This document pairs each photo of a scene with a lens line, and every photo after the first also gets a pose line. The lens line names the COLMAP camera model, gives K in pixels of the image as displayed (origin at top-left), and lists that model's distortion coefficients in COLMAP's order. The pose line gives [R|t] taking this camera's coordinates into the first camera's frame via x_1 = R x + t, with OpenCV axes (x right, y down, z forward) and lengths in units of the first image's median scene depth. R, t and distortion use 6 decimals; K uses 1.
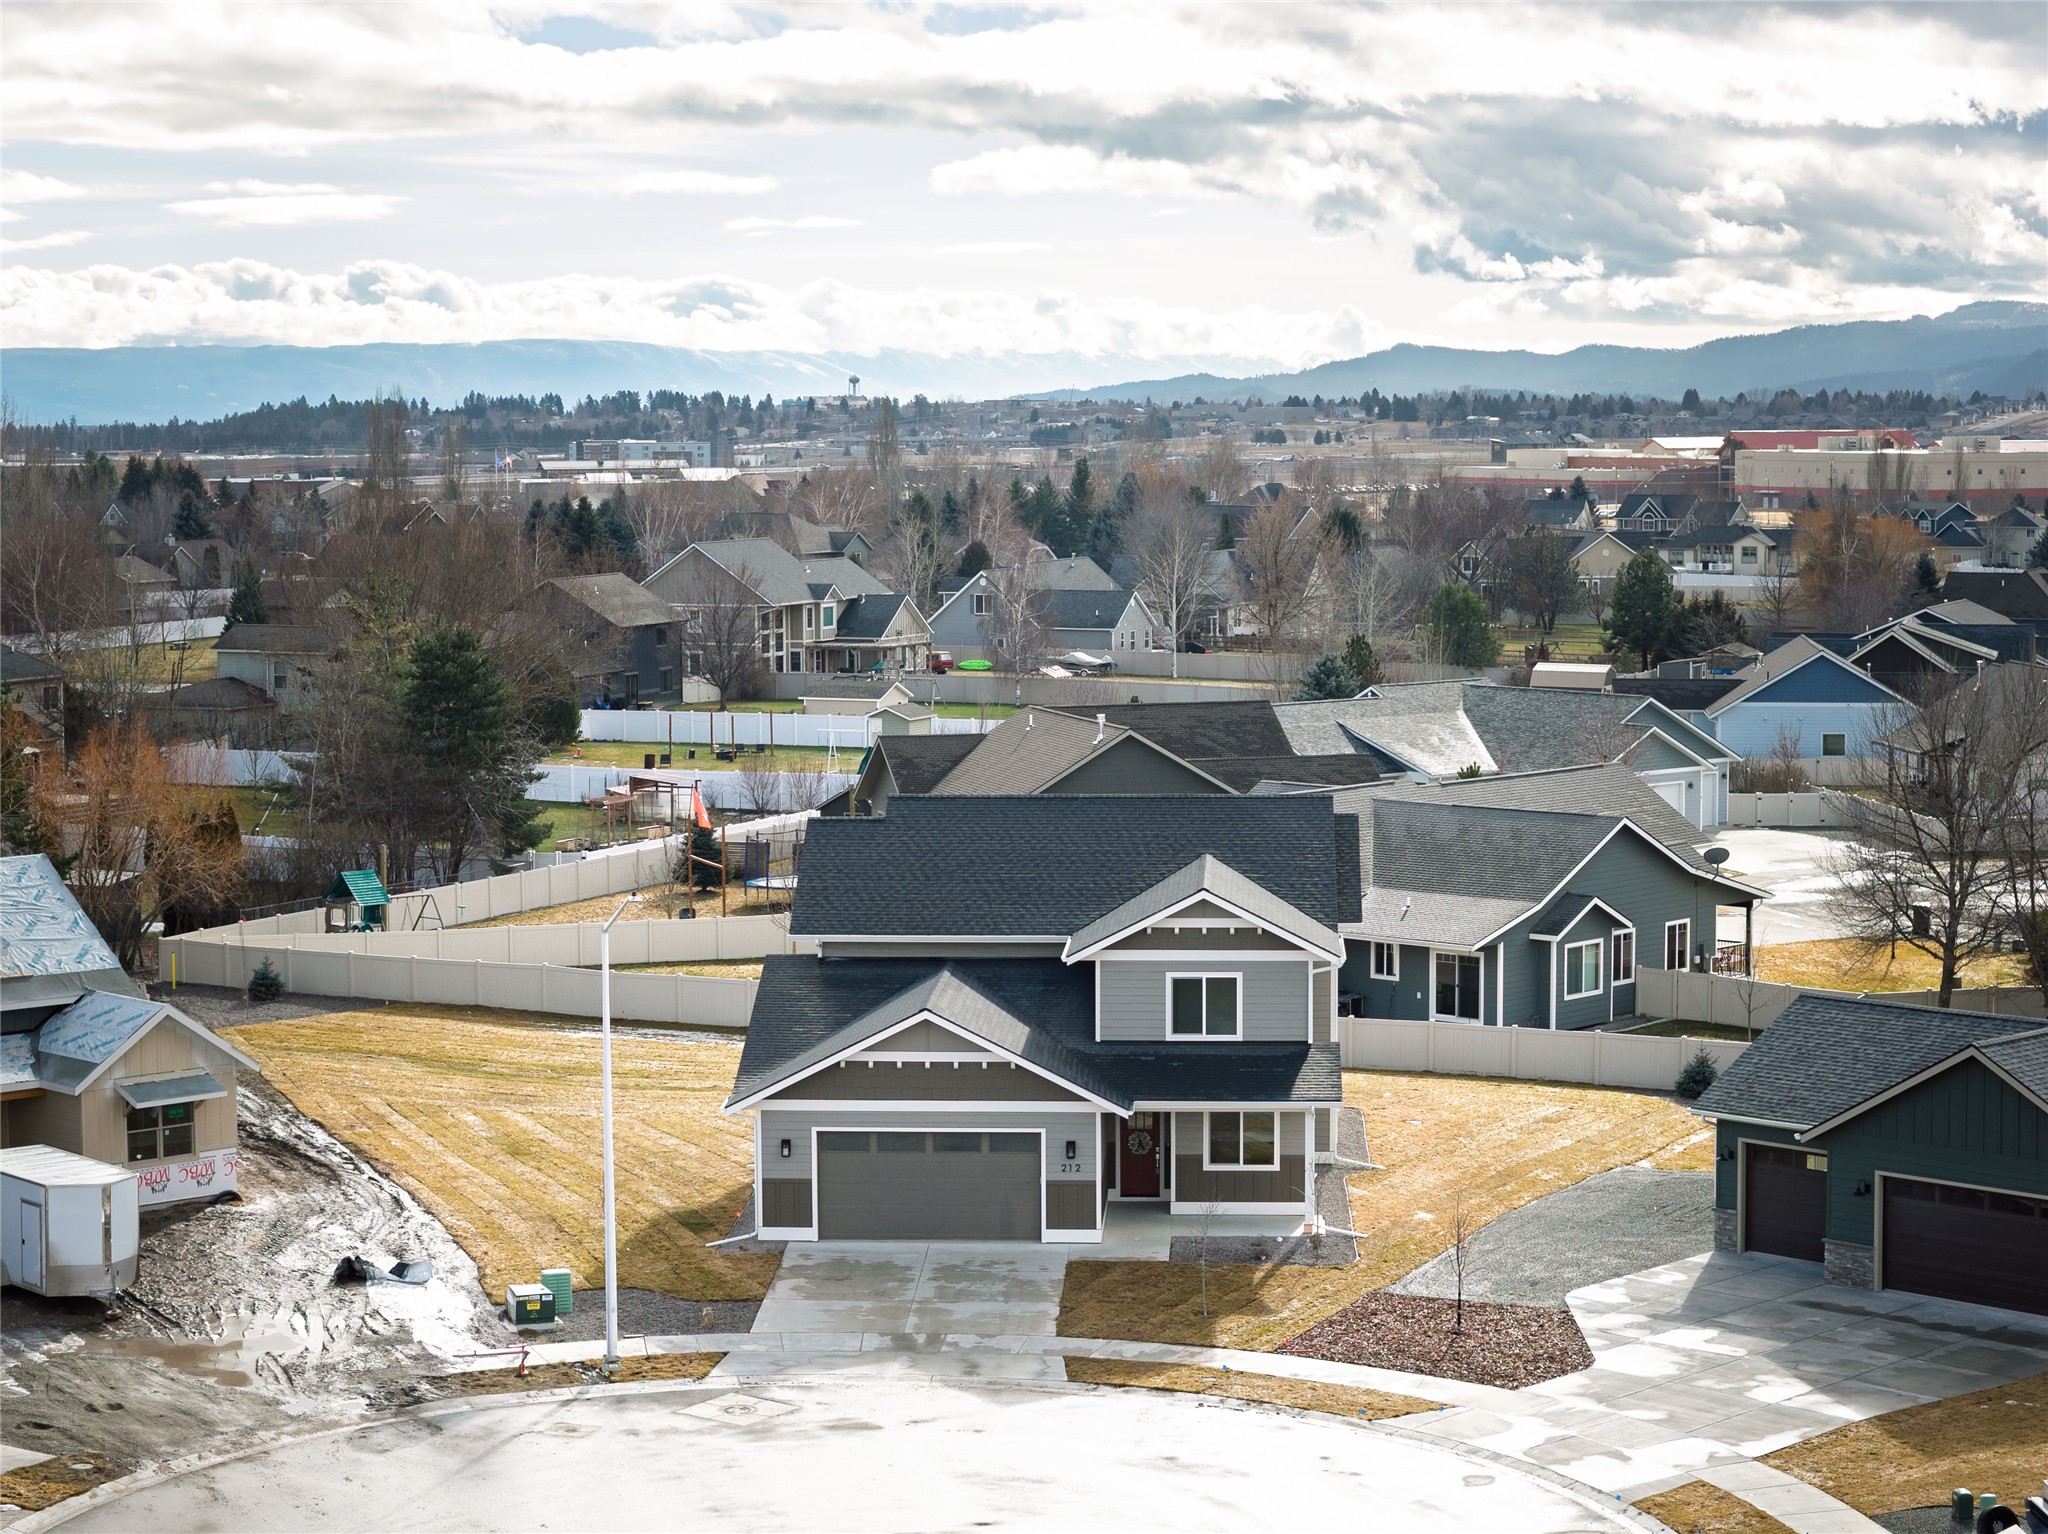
lens RADIAL K [[4087.7, 0, 1013.1], [0, 4087.7, 759.6], [0, 0, 1]] dist [-0.219206, 0.000000]
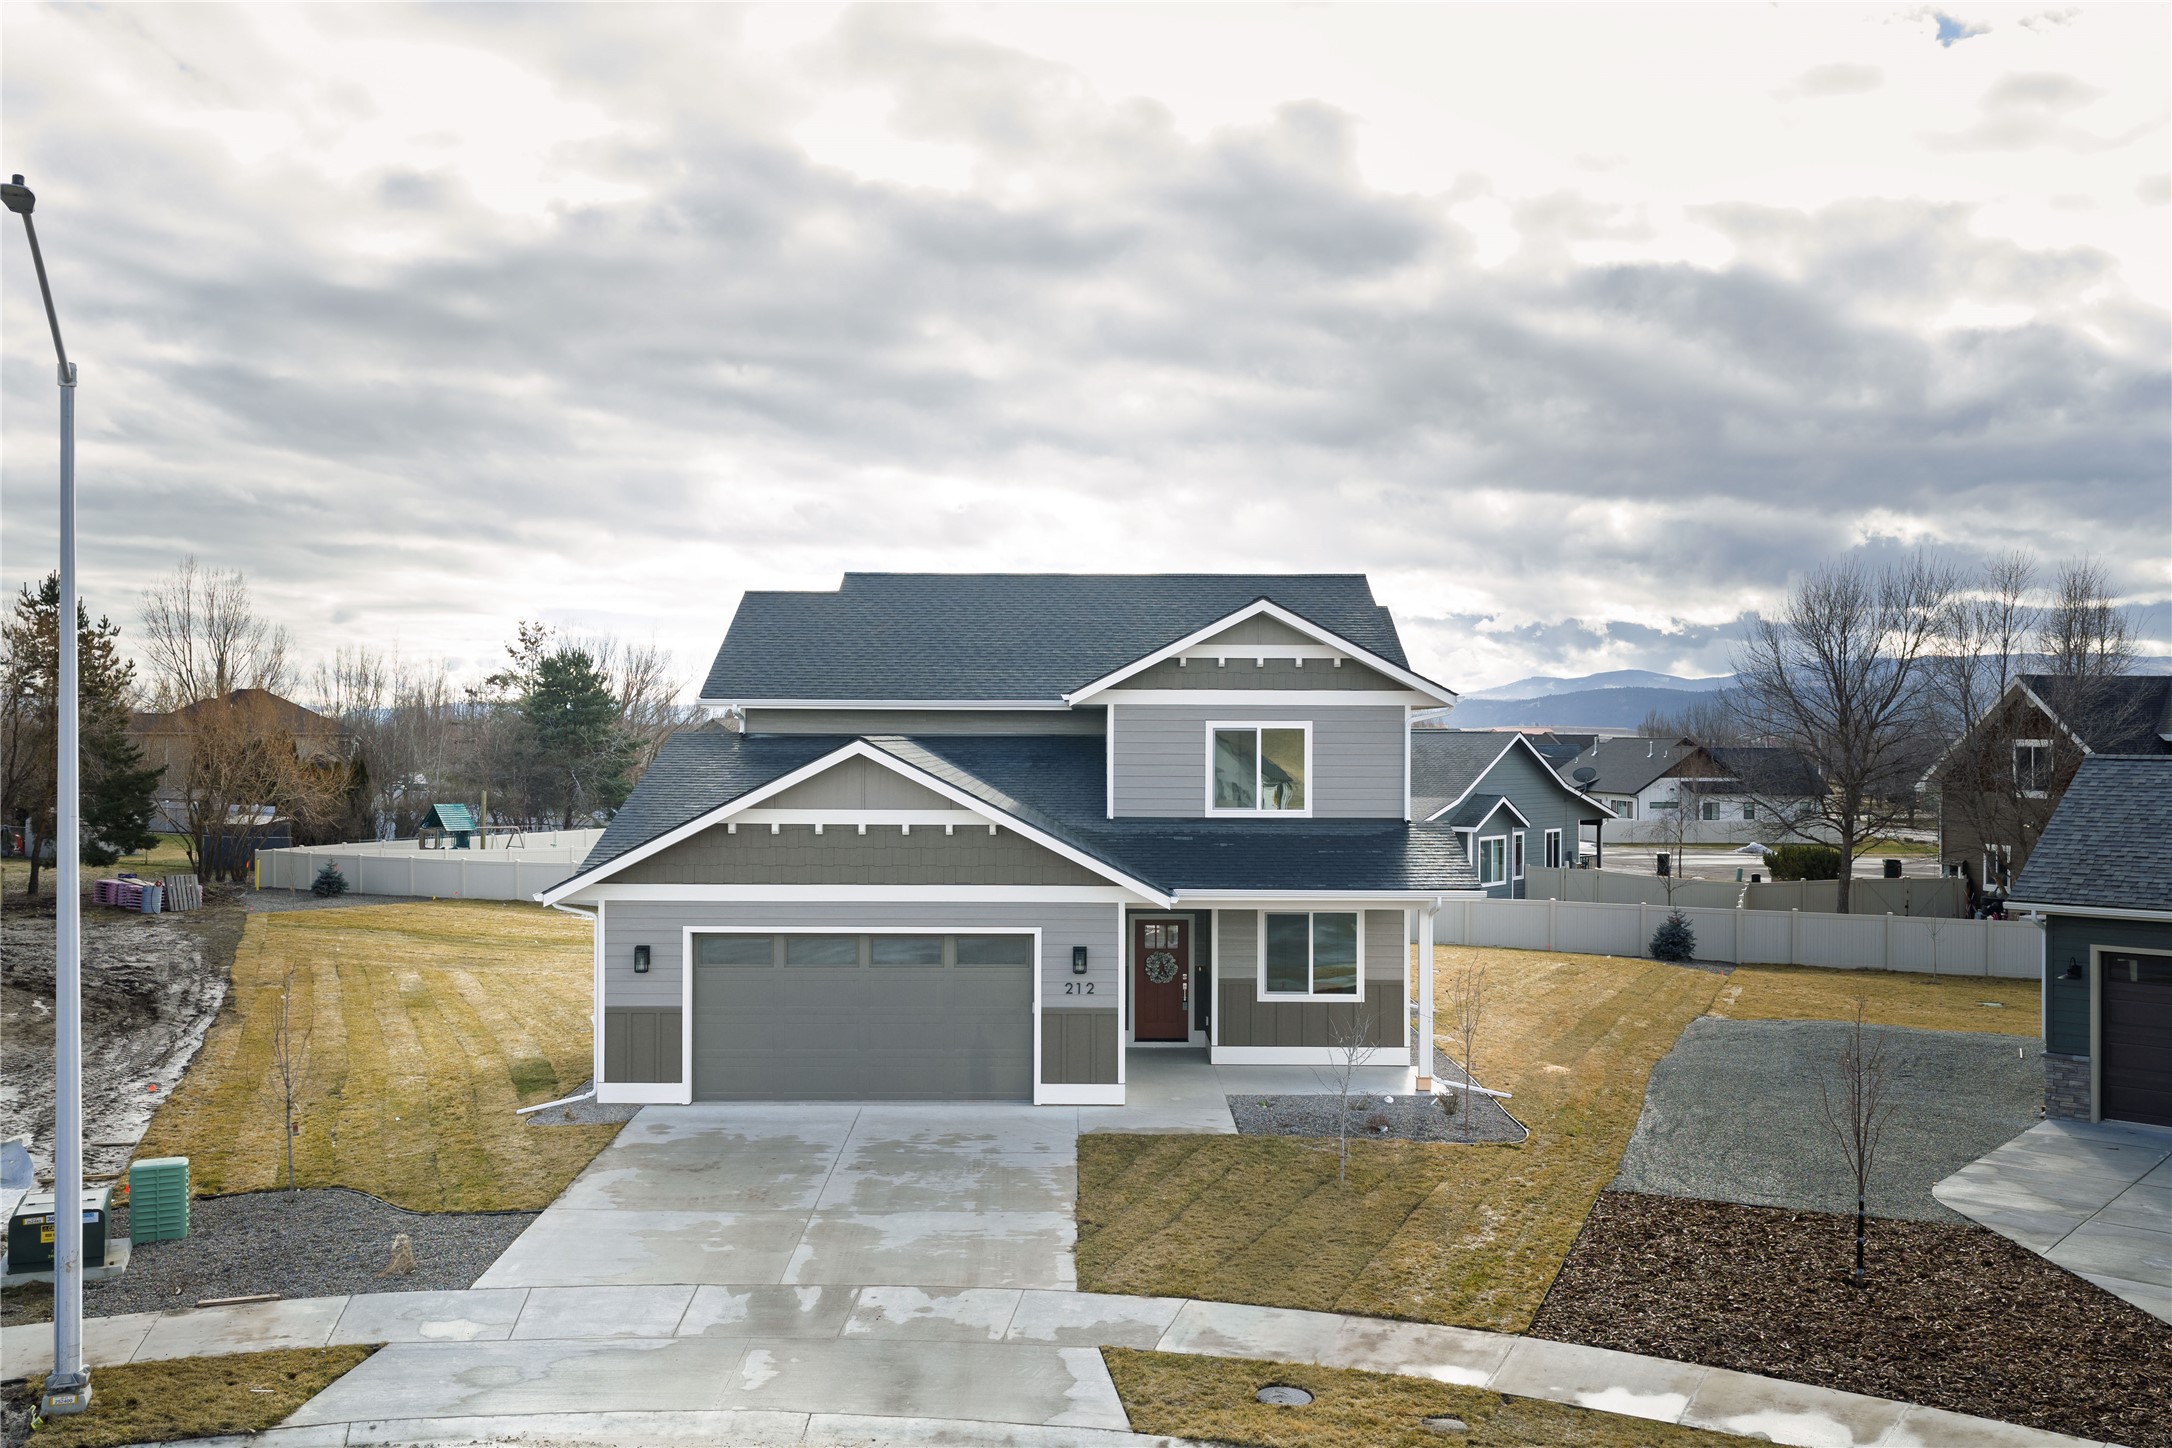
lens RADIAL K [[1750.0, 0, 1081.9], [0, 1750.0, 742.6], [0, 0, 1]] dist [0.010470, -0.032240]
pose [[0.998319, 0.008959, 0.057256, -0.001884], [-0.003827, 0.996014, -0.089113, 0.083515], [-0.057826, 0.088744, 0.994375, 0.697439]]
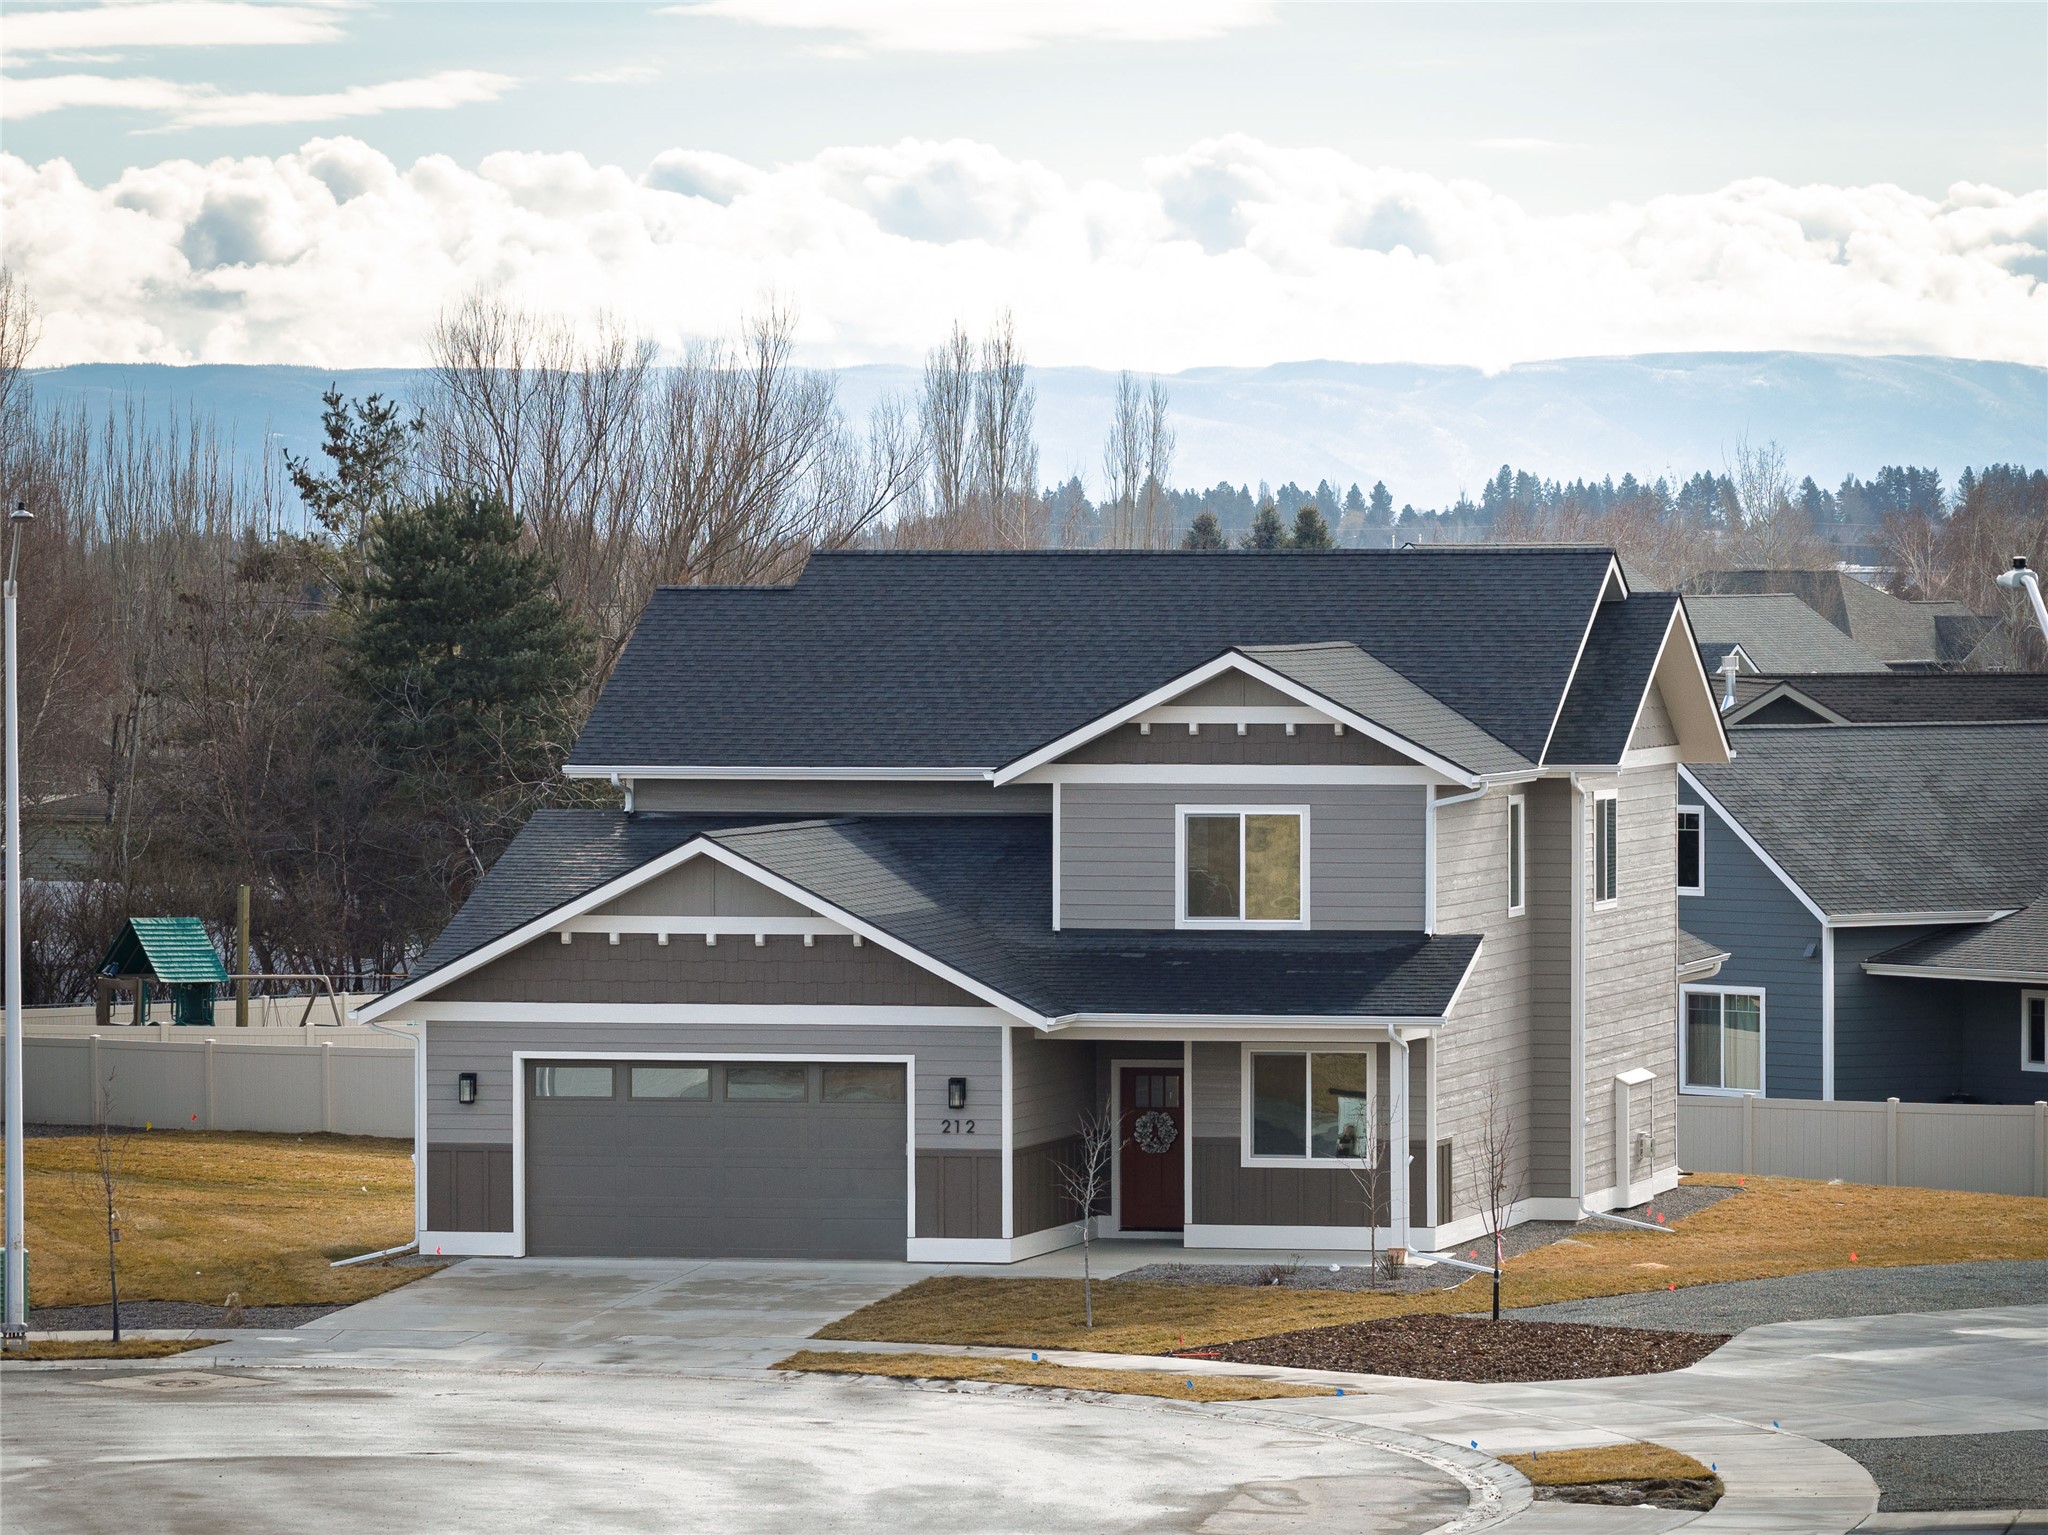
lens RADIAL K [[10925.8, 0, 1026.4], [0, 10925.8, 764.8], [0, 0, 1]] dist [0.376868, 0.000000]
pose [[0.982127, 0.006322, -0.188115, 0.298124], [-0.019377, 0.997522, -0.067641, 0.148060], [0.187221, 0.070077, 0.979815, -0.463780]]
